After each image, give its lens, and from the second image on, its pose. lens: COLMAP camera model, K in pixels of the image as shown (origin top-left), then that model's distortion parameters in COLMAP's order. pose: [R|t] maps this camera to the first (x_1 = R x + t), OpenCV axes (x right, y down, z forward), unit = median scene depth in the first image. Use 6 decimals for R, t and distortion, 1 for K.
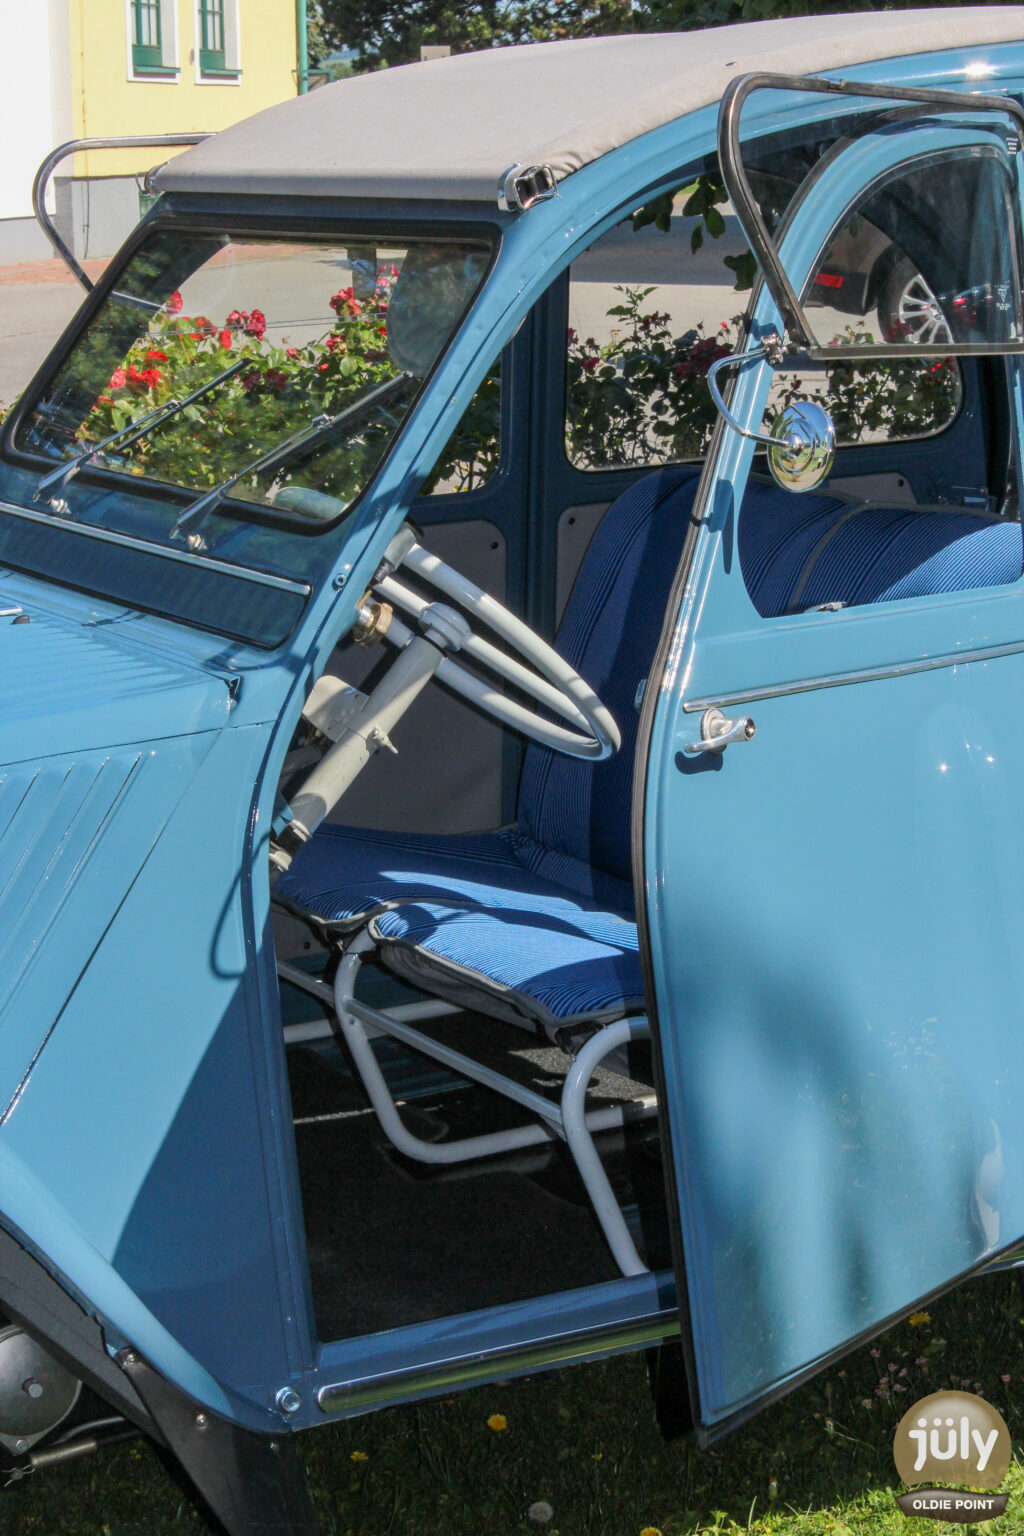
lens RADIAL K [[3650.6, 0, 509.3], [0, 3650.6, 767.3], [0, 0, 1]] dist [0.108505, 0.000000]
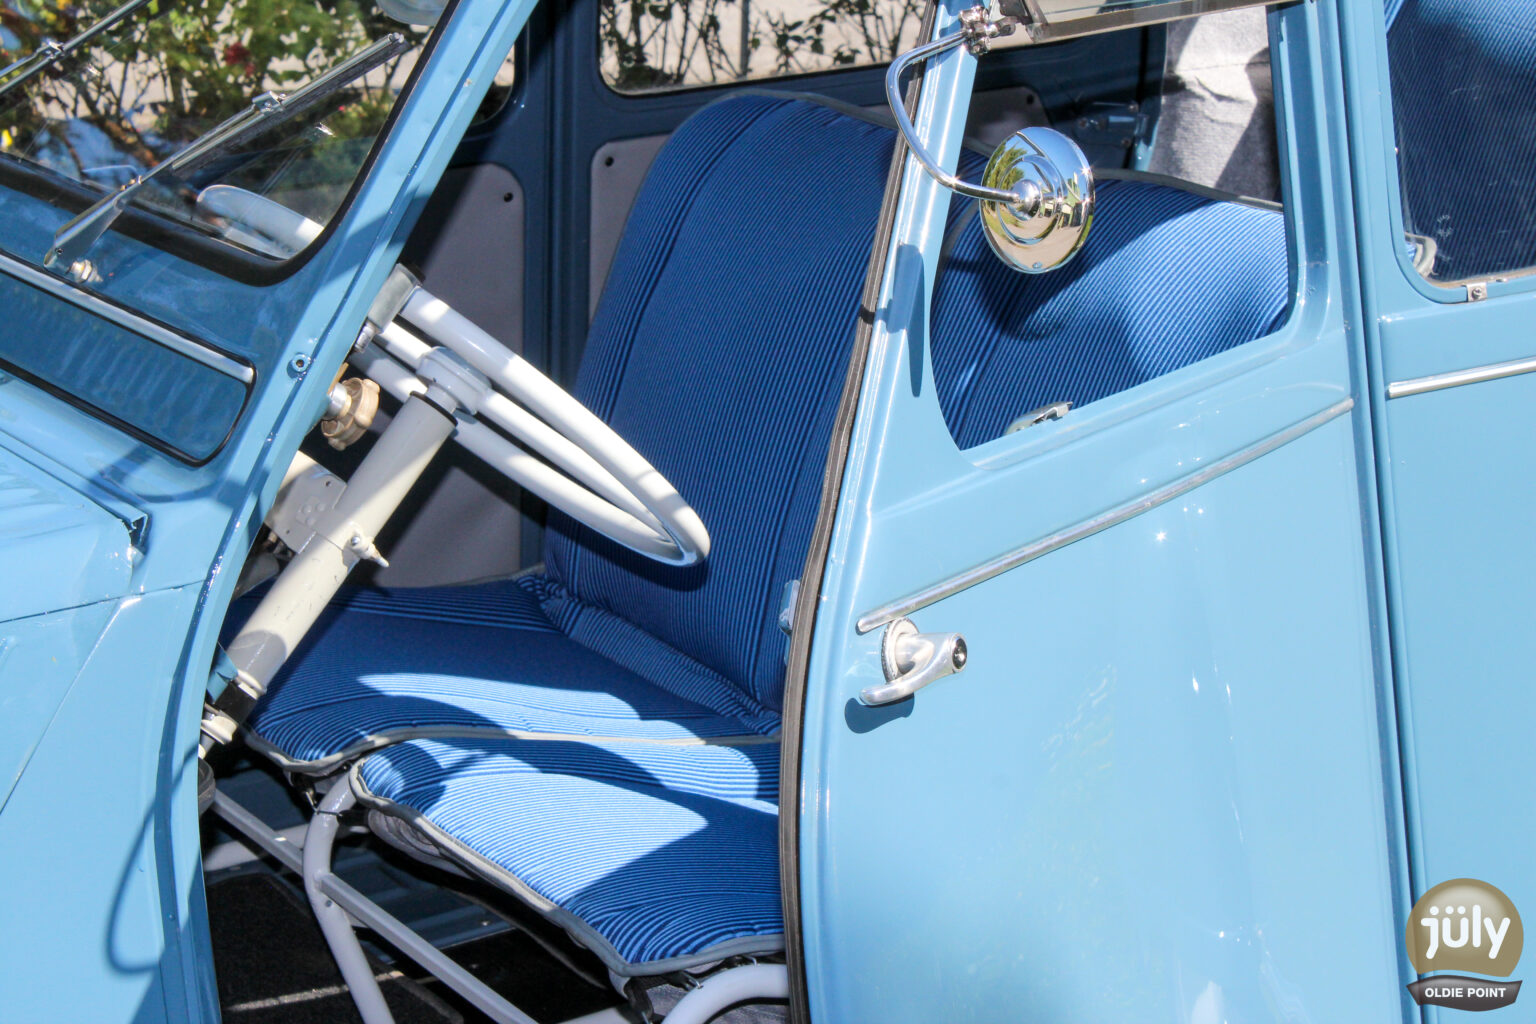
lens RADIAL K [[3650.6, 0, 772.2], [0, 3650.6, 510.6], [0, 0, 1]] dist [0.108505, 0.000000]
pose [[0.996847, -0.013592, 0.078173, -0.012610], [0.007750, 0.997187, 0.074548, -0.069024], [-0.078967, -0.073707, 0.994149, 0.319262]]
